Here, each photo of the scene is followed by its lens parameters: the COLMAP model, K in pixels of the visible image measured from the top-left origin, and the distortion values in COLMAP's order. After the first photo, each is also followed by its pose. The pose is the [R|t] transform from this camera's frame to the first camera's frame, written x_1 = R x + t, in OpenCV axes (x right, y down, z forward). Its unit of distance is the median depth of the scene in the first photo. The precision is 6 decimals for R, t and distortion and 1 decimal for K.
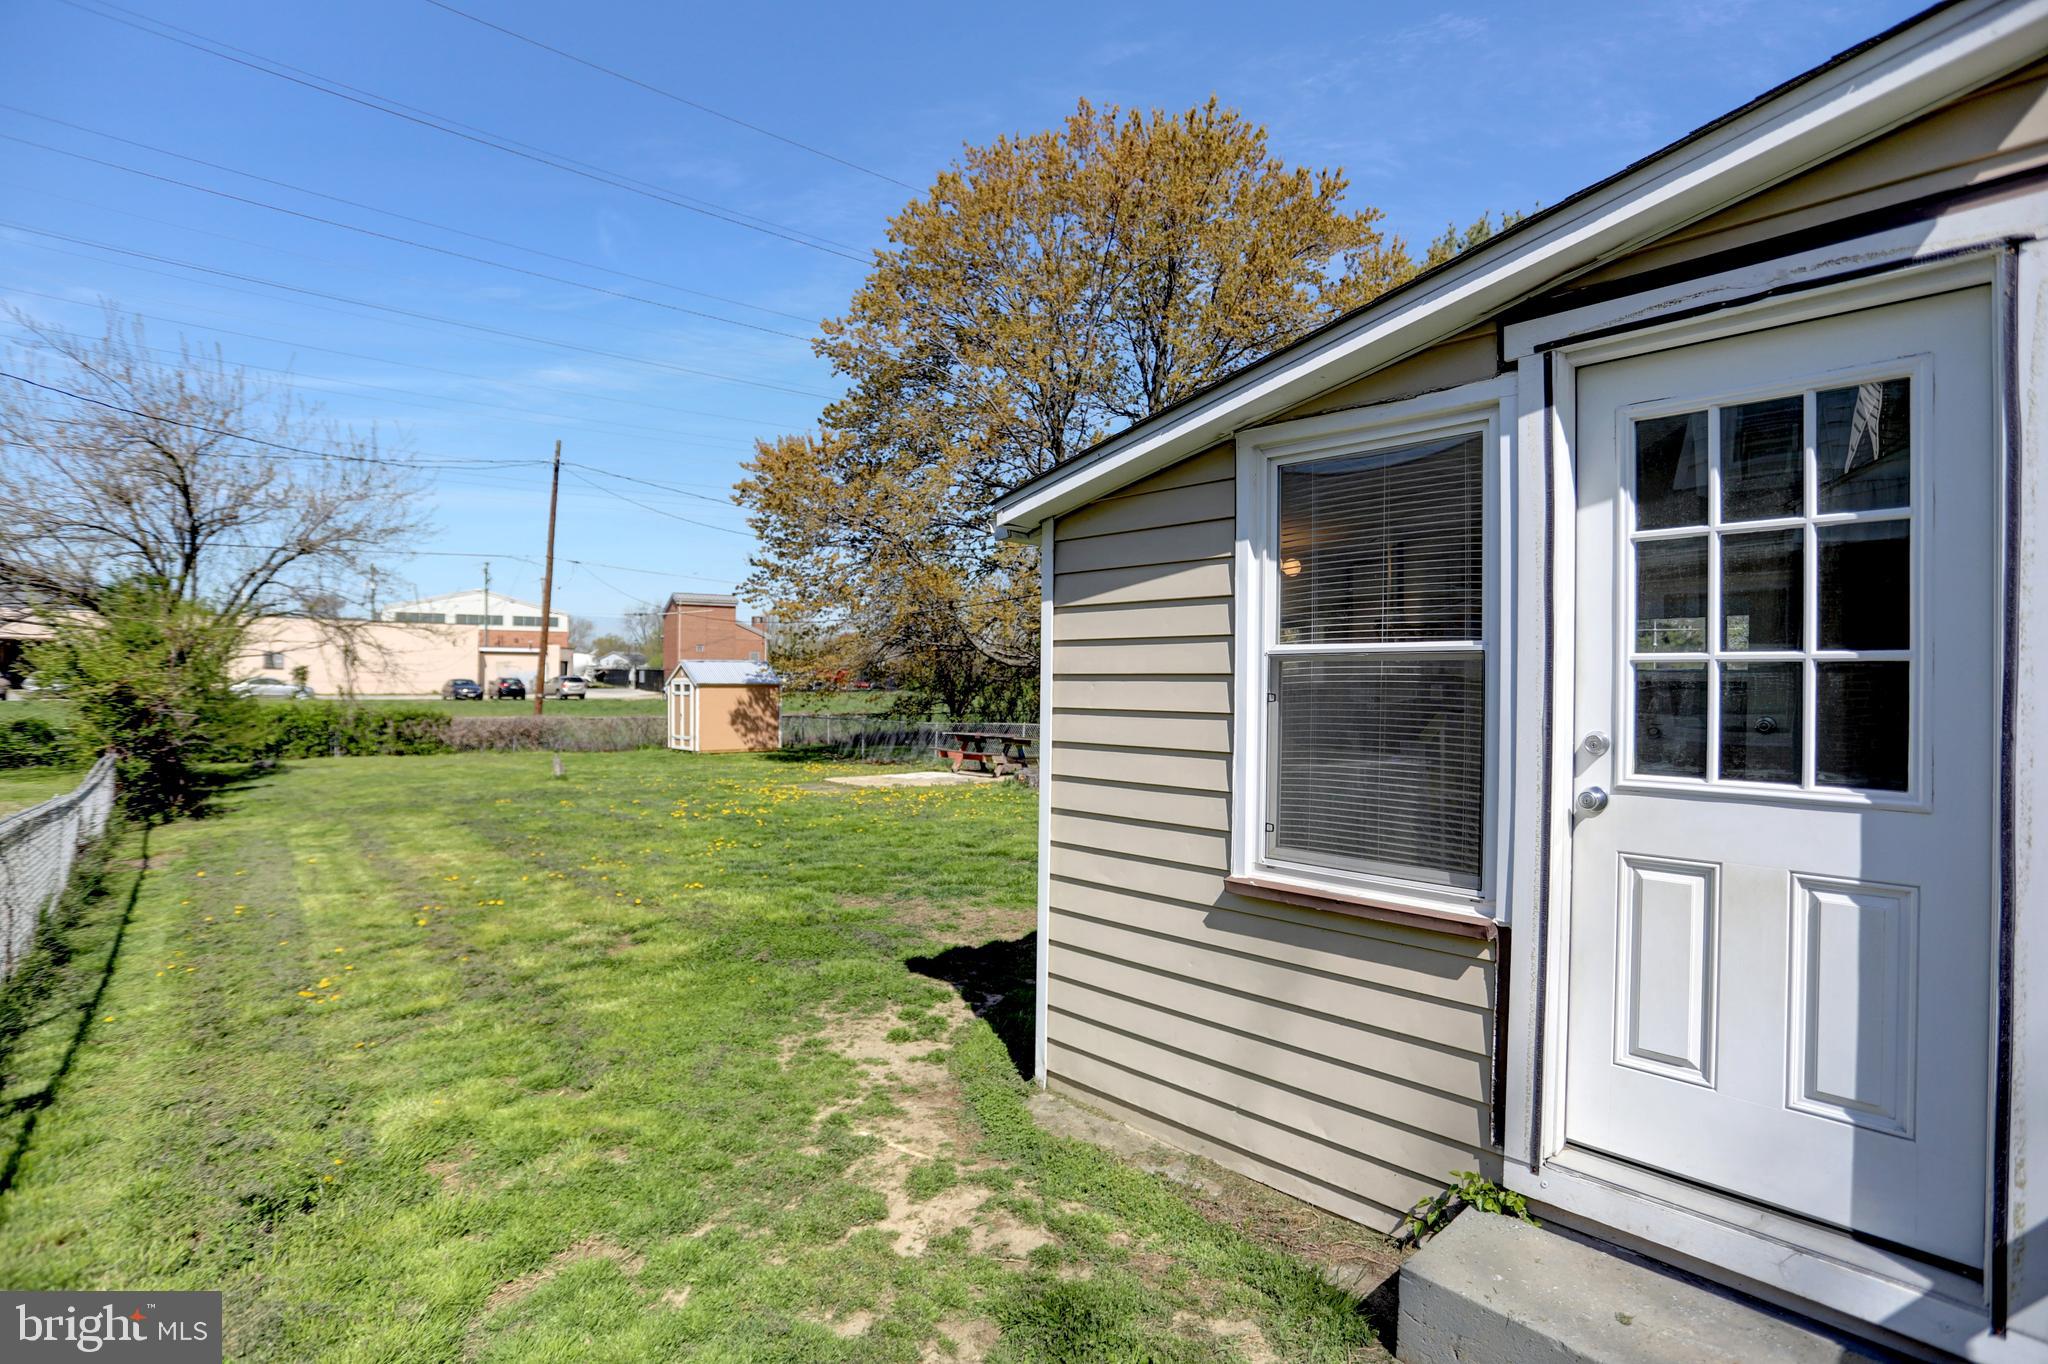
lens RADIAL K [[1020.7, 0, 1024.0], [0, 1020.7, 682.0], [0, 0, 1]] dist [0.010556, 0.000672]
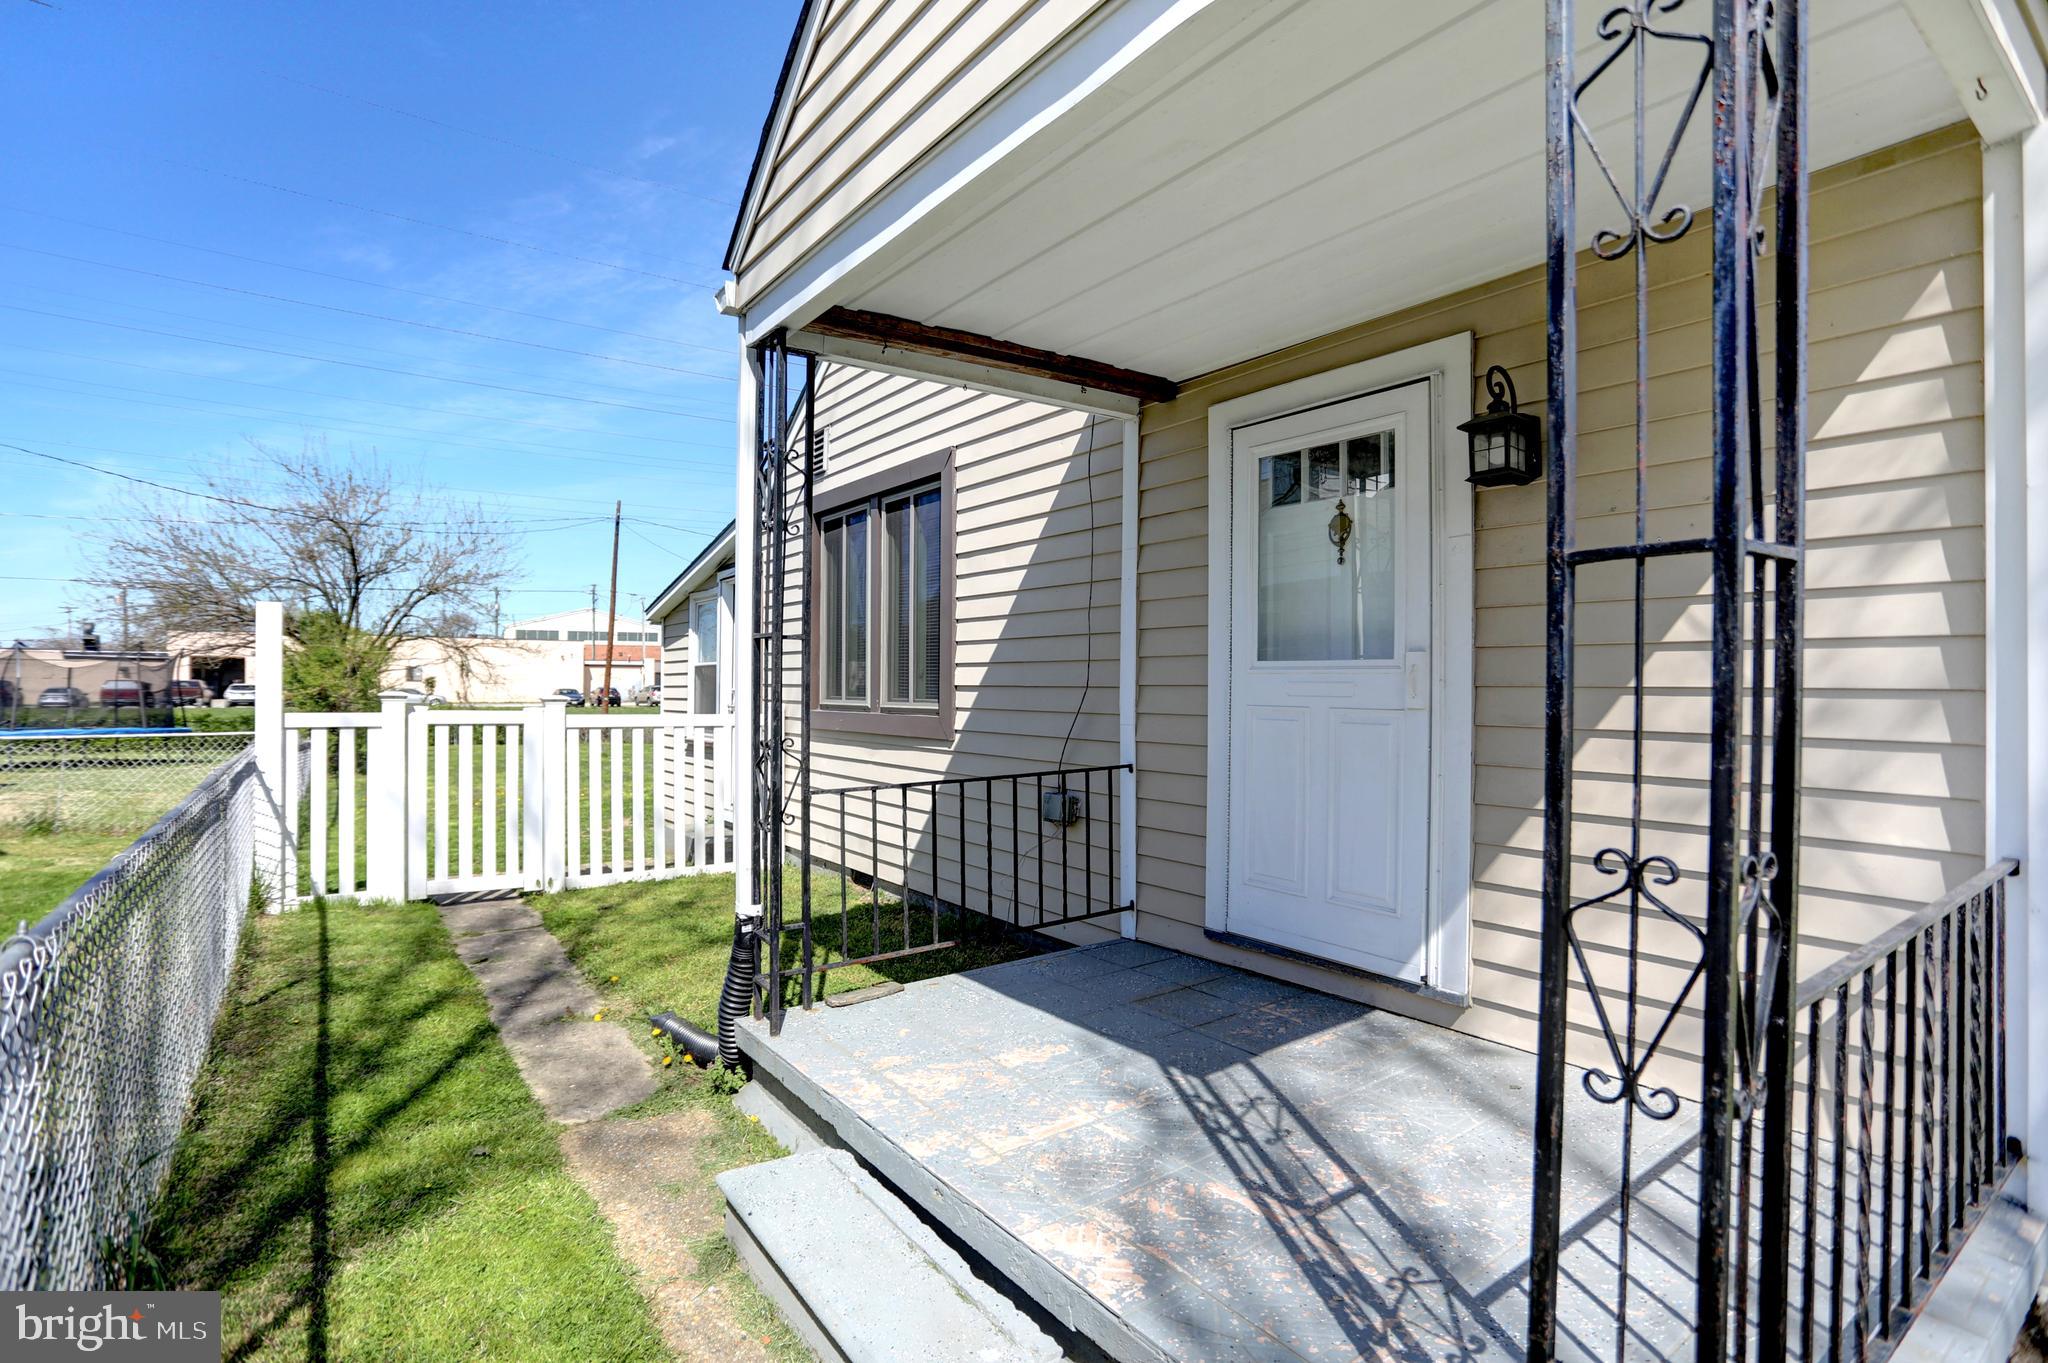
lens RADIAL K [[999.4, 0, 1024.0], [0, 999.4, 681.5], [0, 0, 1]] dist [-0.005831, 0.000251]
pose [[0.996522, -0.005764, -0.083127, 0.192617], [0.005021, 0.999946, -0.009147, 0.006499], [0.083175, 0.008698, 0.996497, -0.254944]]
